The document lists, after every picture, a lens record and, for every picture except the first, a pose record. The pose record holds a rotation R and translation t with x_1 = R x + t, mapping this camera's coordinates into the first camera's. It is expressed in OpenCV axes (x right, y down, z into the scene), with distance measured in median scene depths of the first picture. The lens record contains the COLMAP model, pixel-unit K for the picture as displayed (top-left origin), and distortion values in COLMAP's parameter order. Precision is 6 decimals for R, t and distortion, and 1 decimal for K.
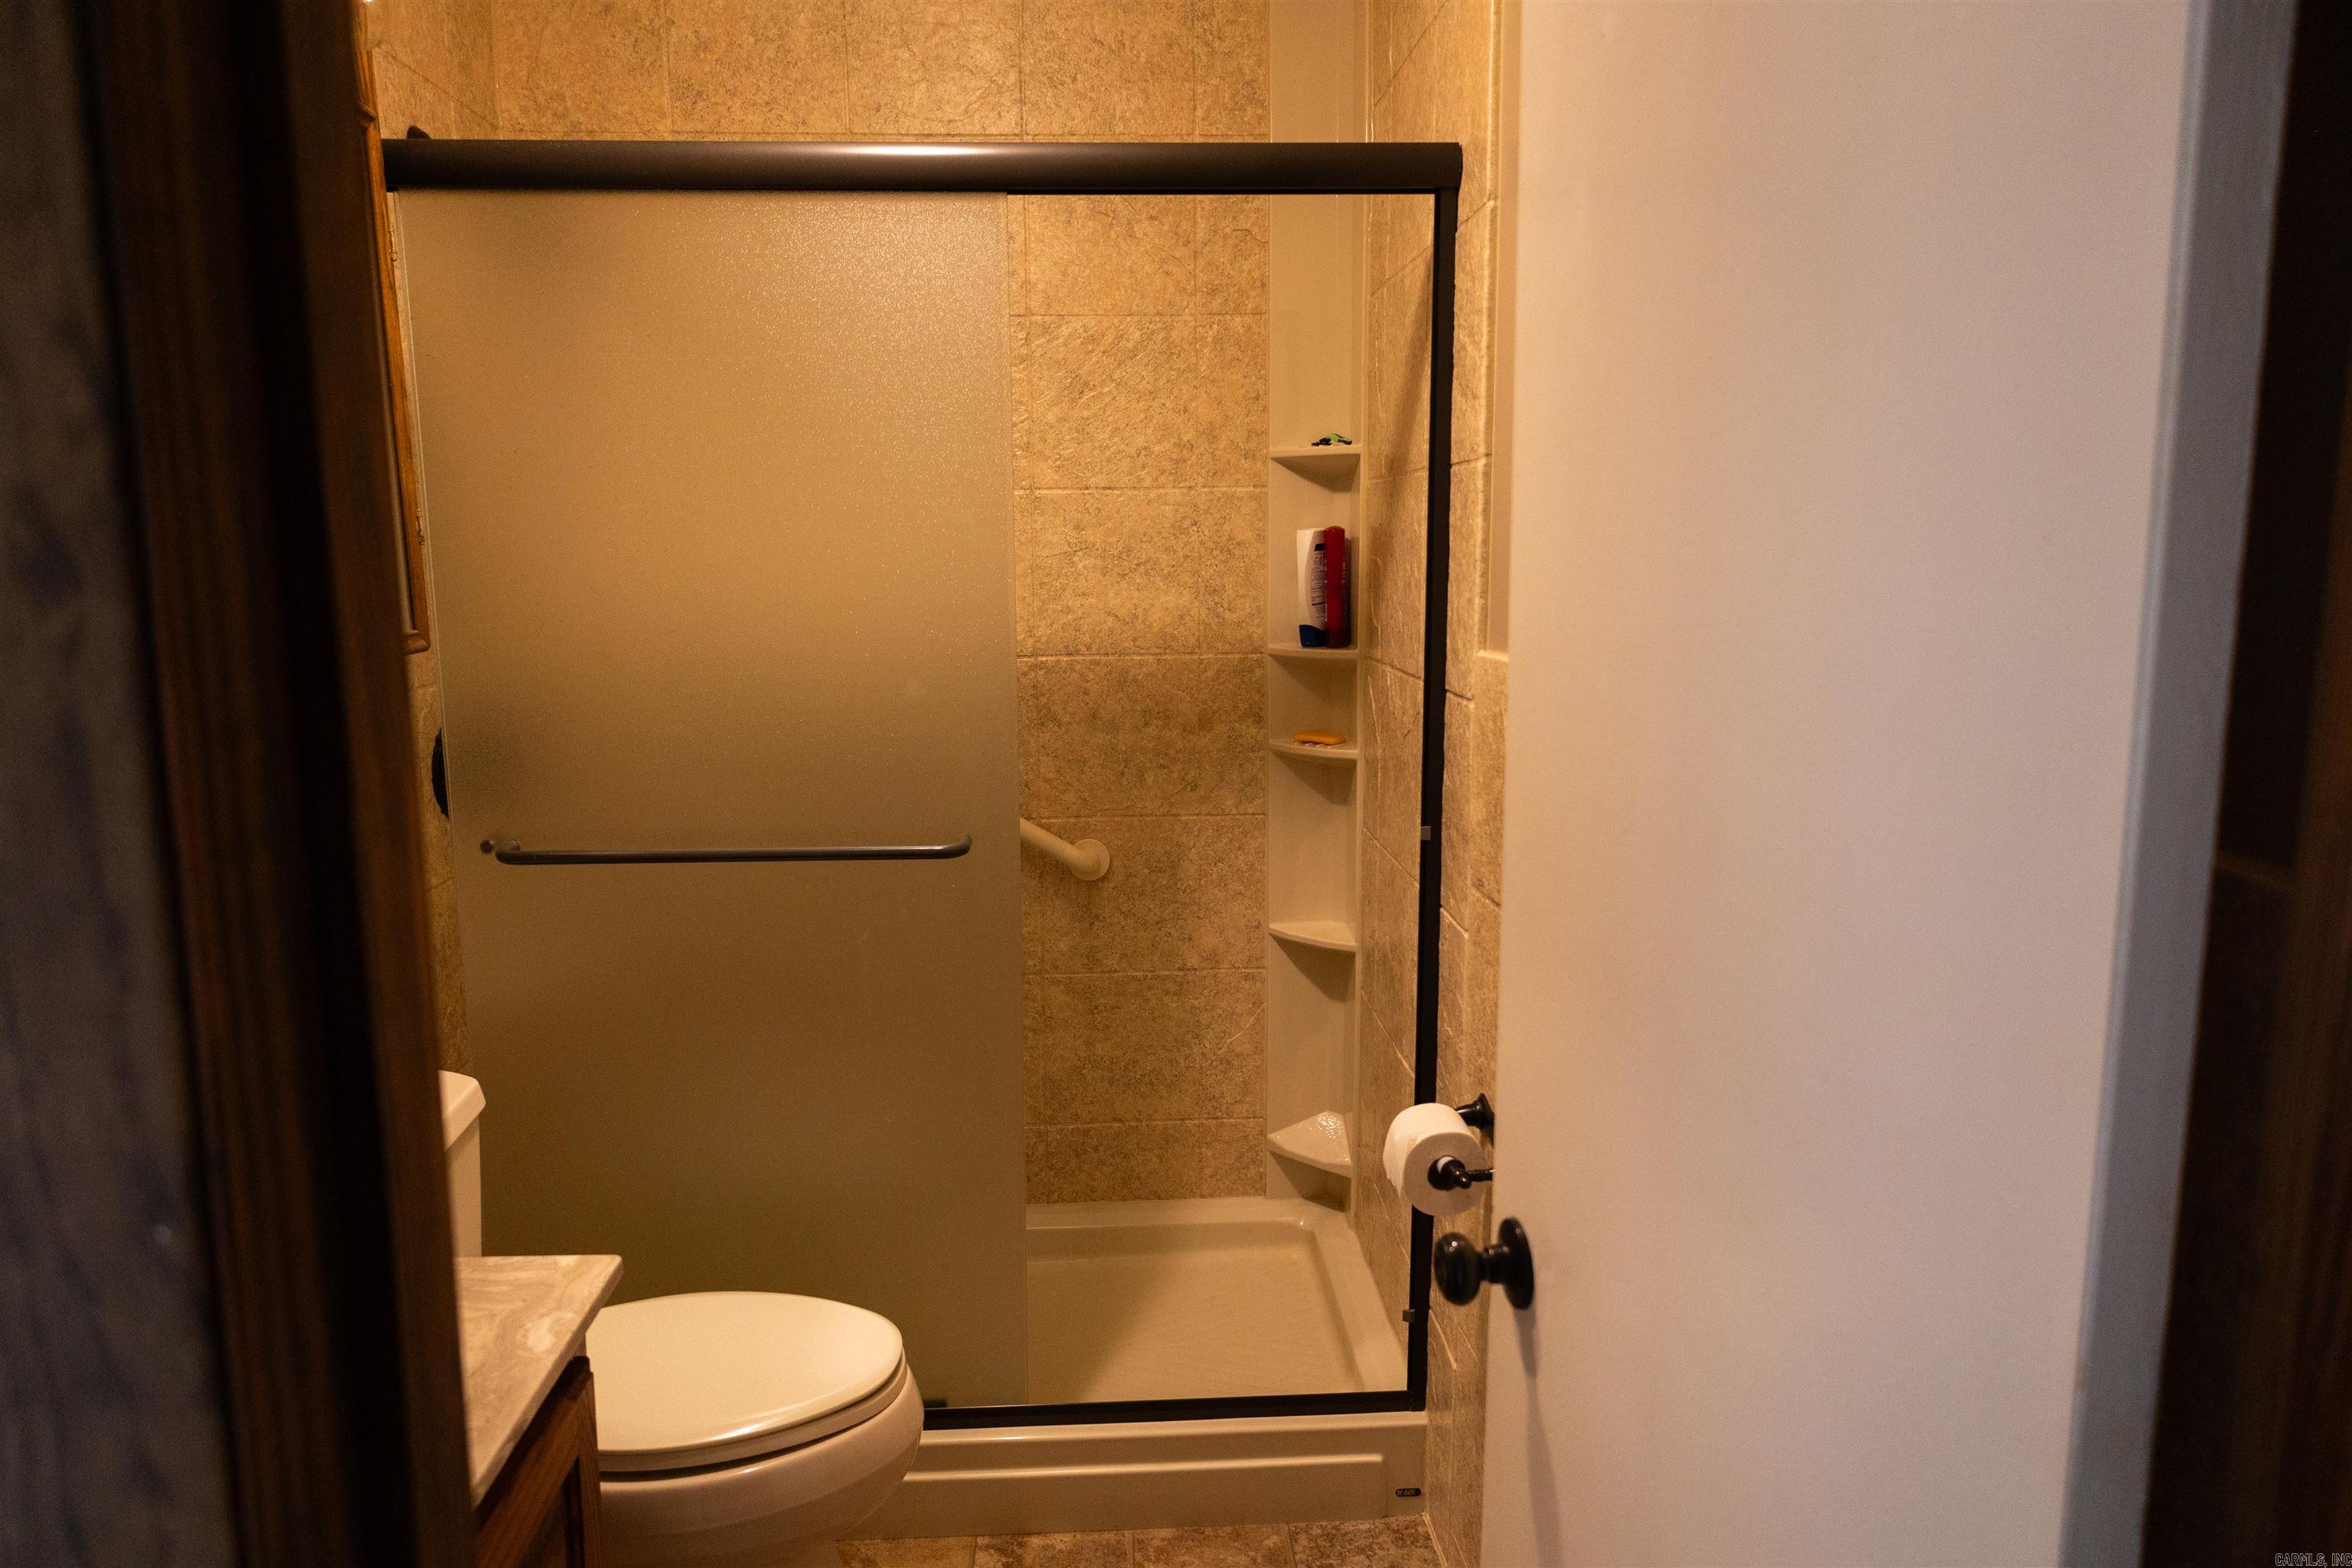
lens RADIAL K [[1500.4, 0, 1154.1], [0, 1500.4, 780.3], [0, 0, 1]] dist [-0.012759, 0.004501]
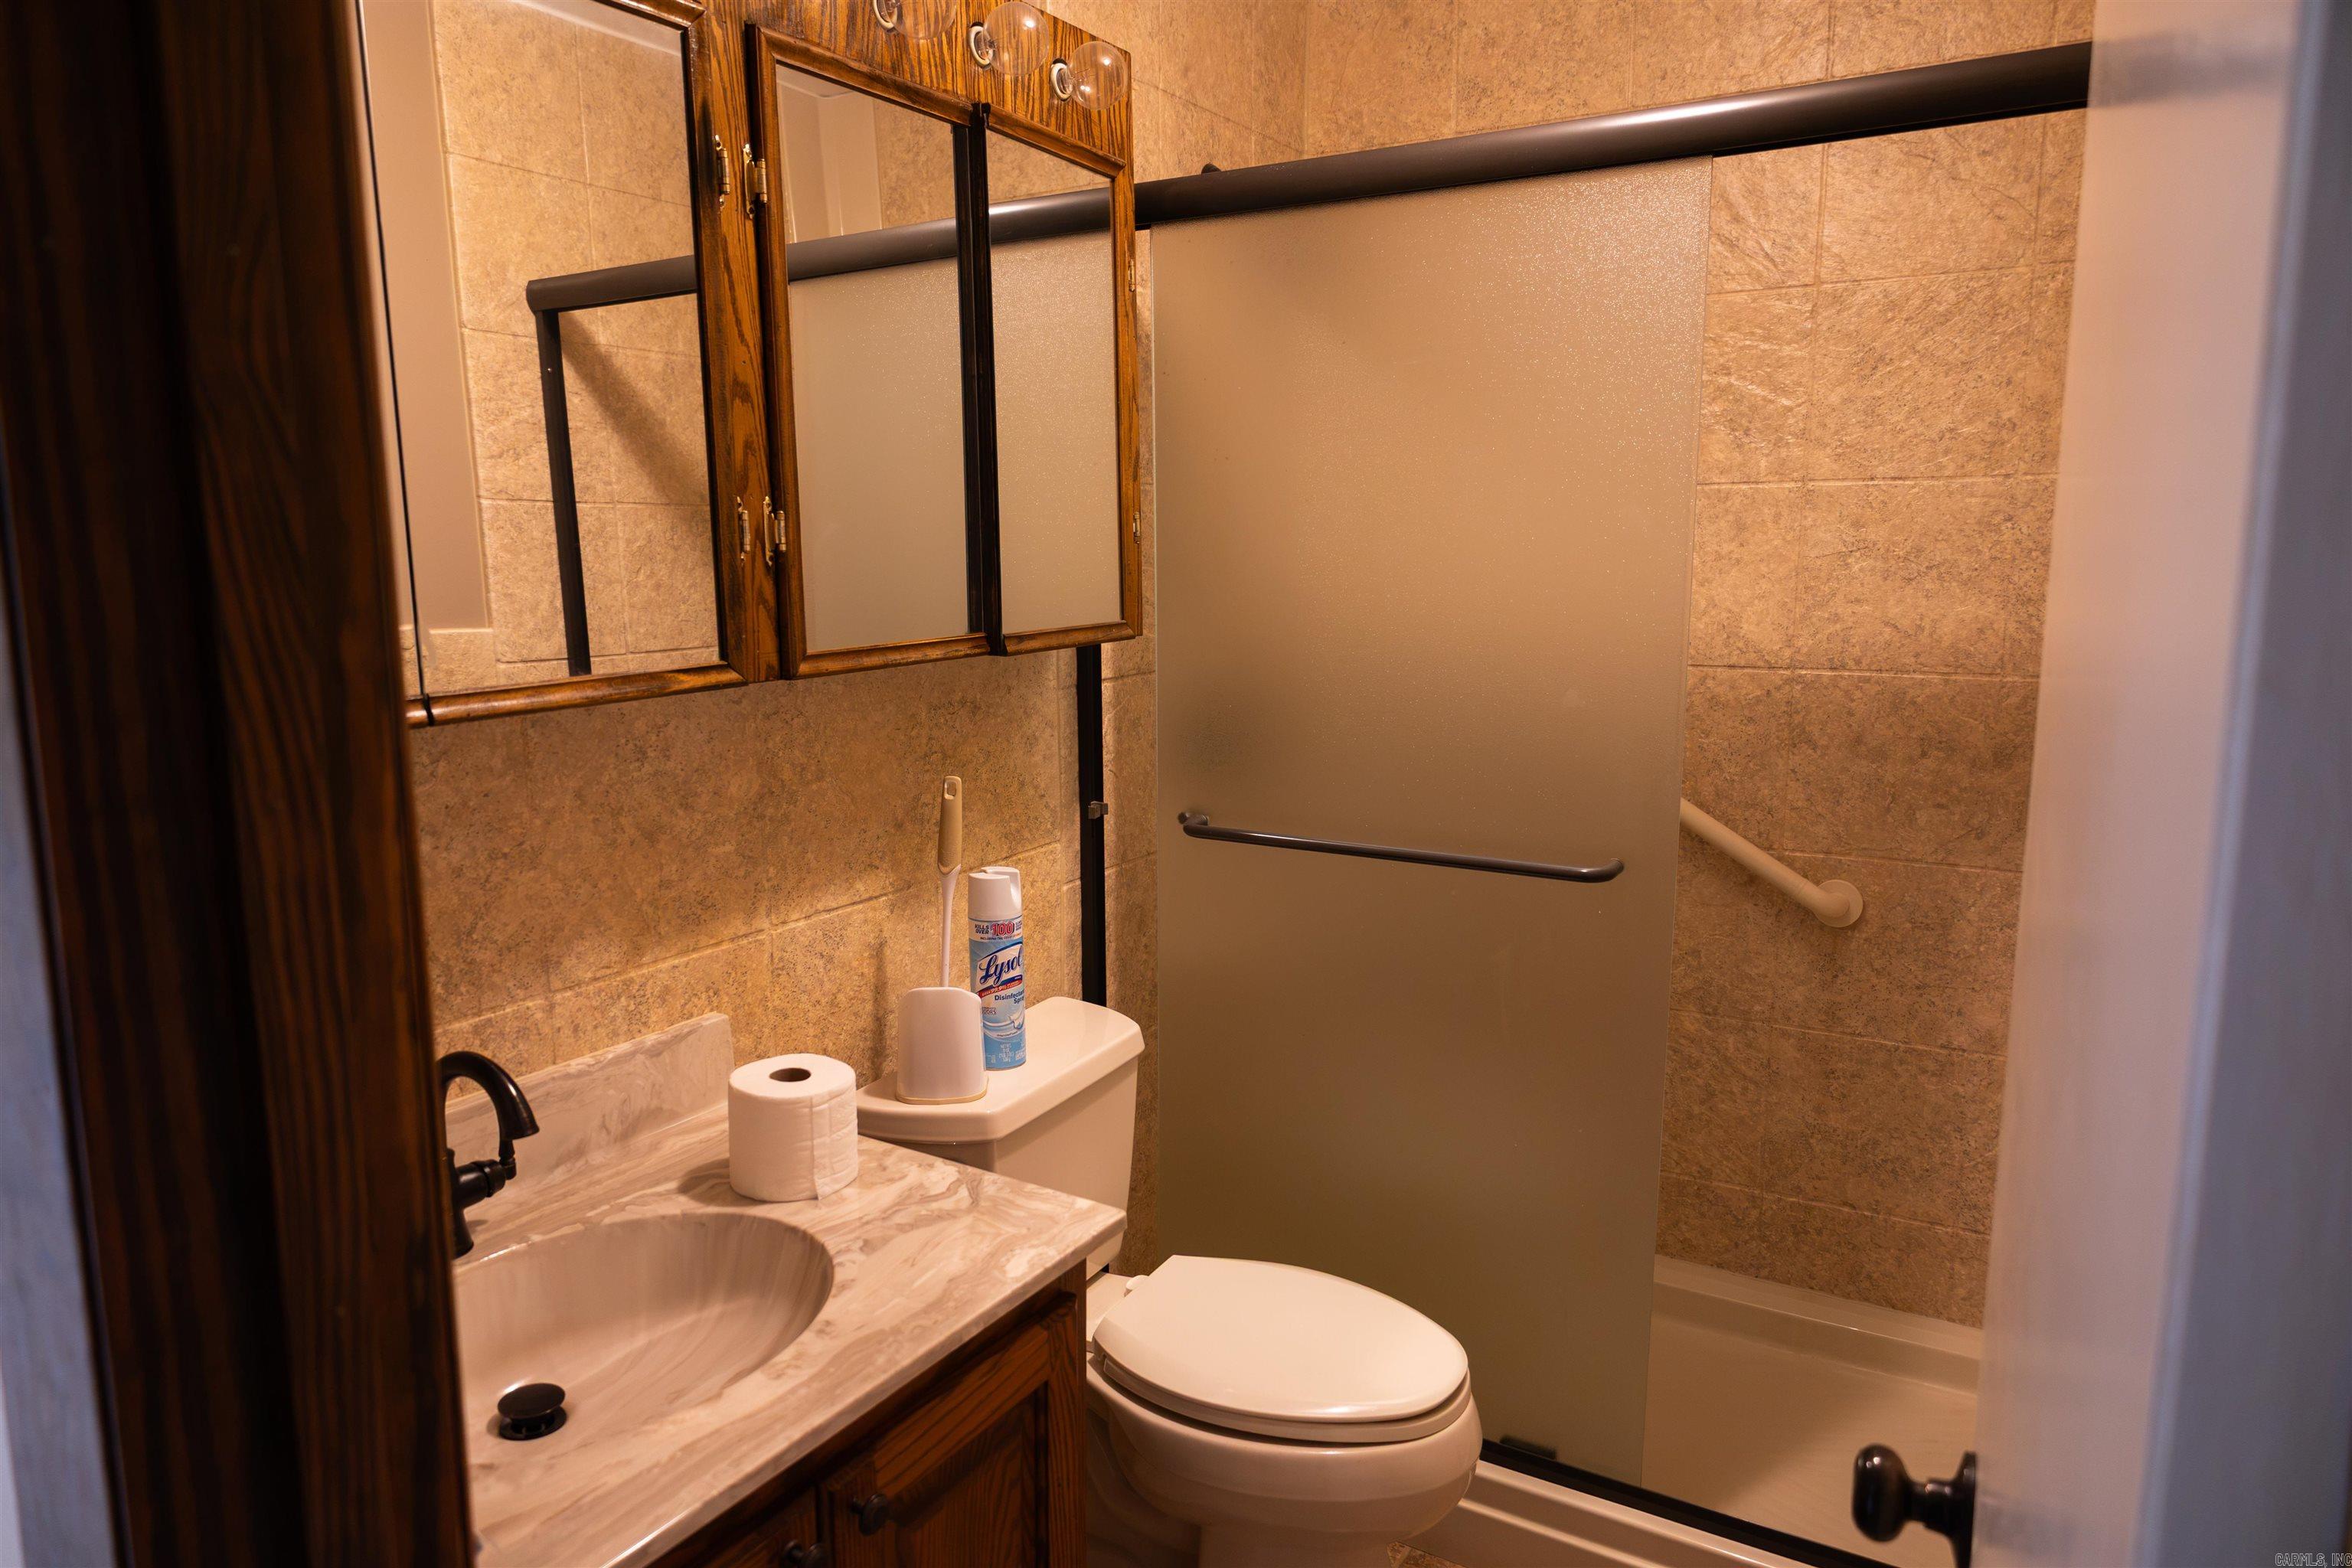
lens RADIAL K [[1500.4, 0, 1164.2], [0, 1500.4, 786.7], [0, 0, 1]] dist [-0.012759, 0.004501]
pose [[0.824968, 0.093325, -0.557421, 0.116488], [-0.086992, 0.995487, 0.037921, -0.014428], [0.558444, 0.017207, 0.829363, 0.056455]]
